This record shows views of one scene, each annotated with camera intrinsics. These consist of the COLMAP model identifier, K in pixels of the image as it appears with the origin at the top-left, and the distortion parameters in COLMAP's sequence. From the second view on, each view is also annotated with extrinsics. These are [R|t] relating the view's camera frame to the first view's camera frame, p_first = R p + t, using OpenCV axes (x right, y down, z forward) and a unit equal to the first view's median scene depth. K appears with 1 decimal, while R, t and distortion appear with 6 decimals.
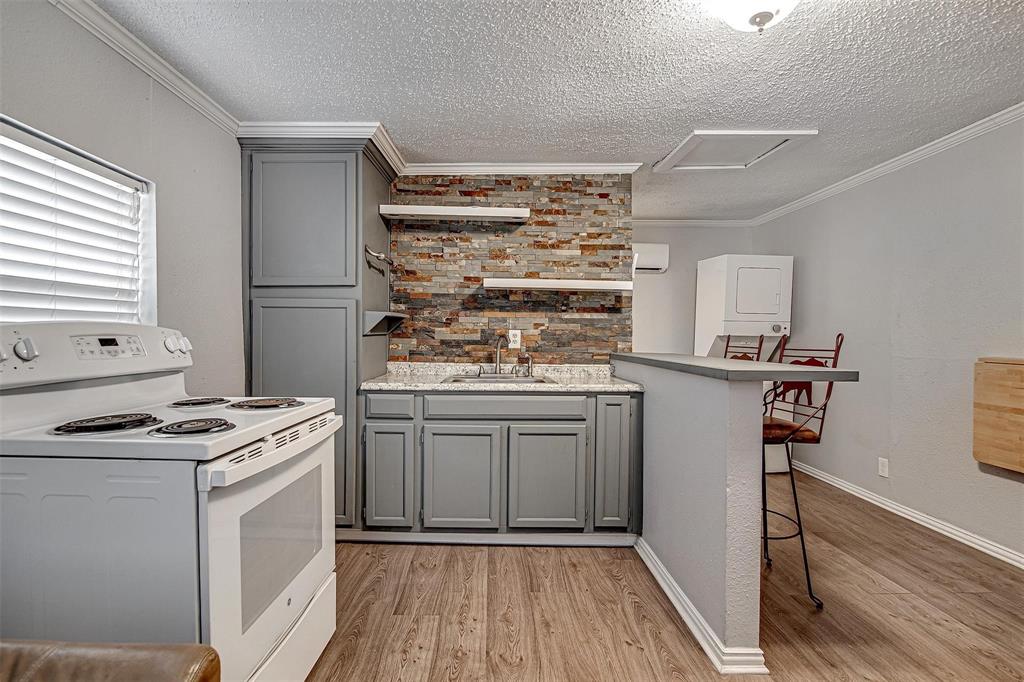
lens RADIAL K [[482.3, 0, 496.4], [0, 482.3, 344.8], [0, 0, 1]] dist [-0.019304, 0.001213]
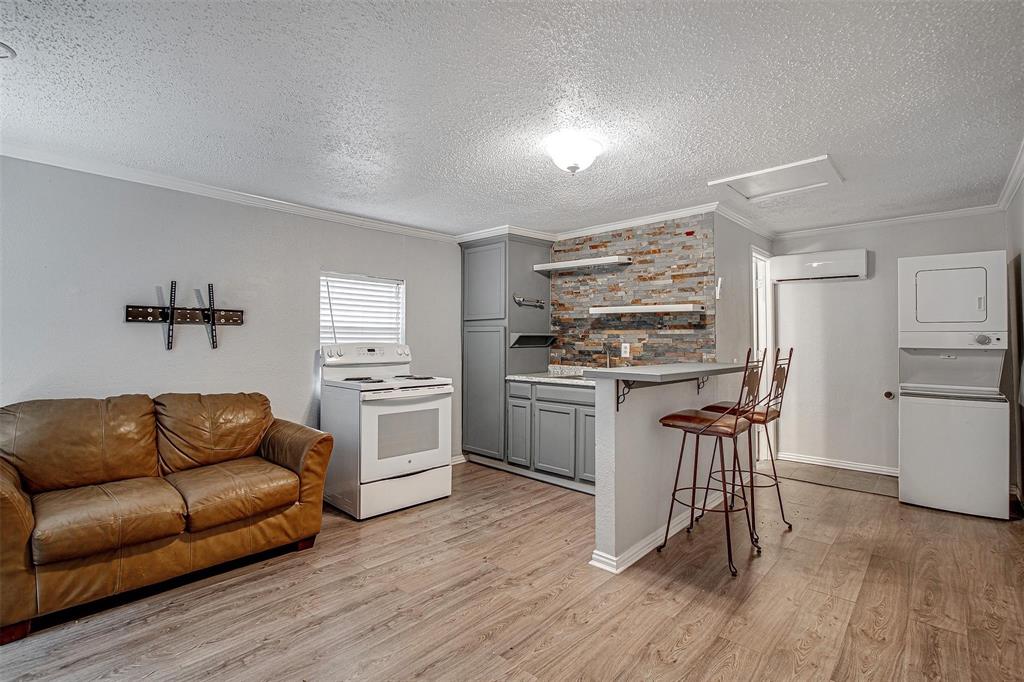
lens RADIAL K [[482.3, 0, 511.6], [0, 482.3, 330.0], [0, 0, 1]] dist [-0.019304, 0.001213]
pose [[0.732852, -0.019457, -0.680110, 0.765987], [-0.013824, 0.998959, -0.043474, -0.005916], [0.680248, 0.041262, 0.731820, -0.205228]]
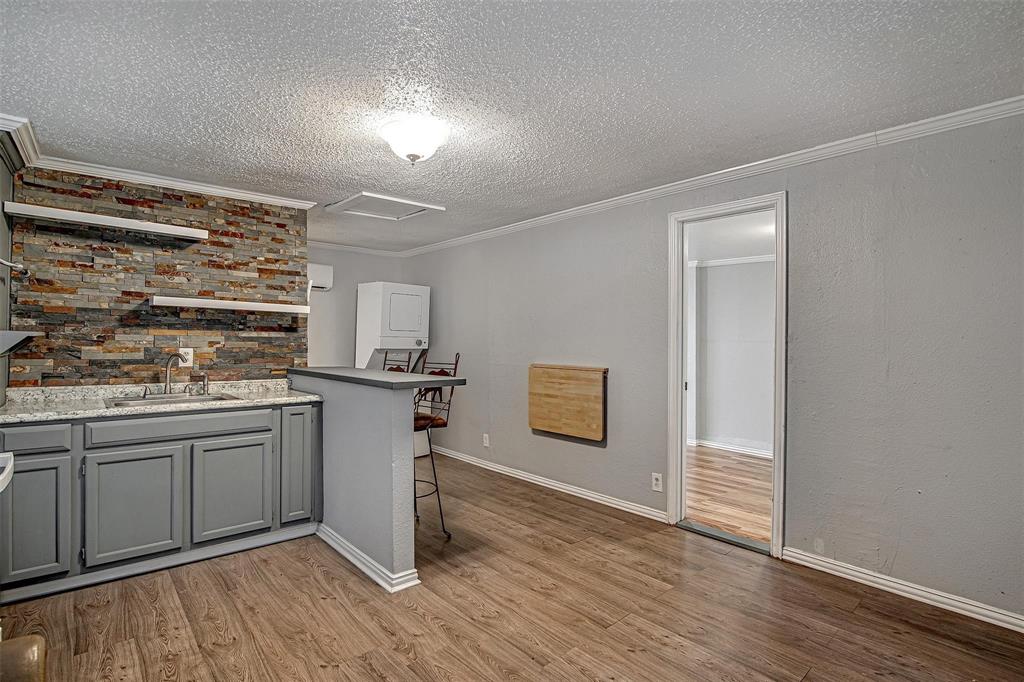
lens RADIAL K [[492.6, 0, 510.4], [0, 492.6, 342.1], [0, 0, 1]] dist [-0.019761, 0.001353]
pose [[0.753383, -0.000781, 0.657581, -0.127602], [0.010421, 0.999888, -0.010751, -0.027205], [-0.657499, 0.014952, 0.753307, -0.201106]]
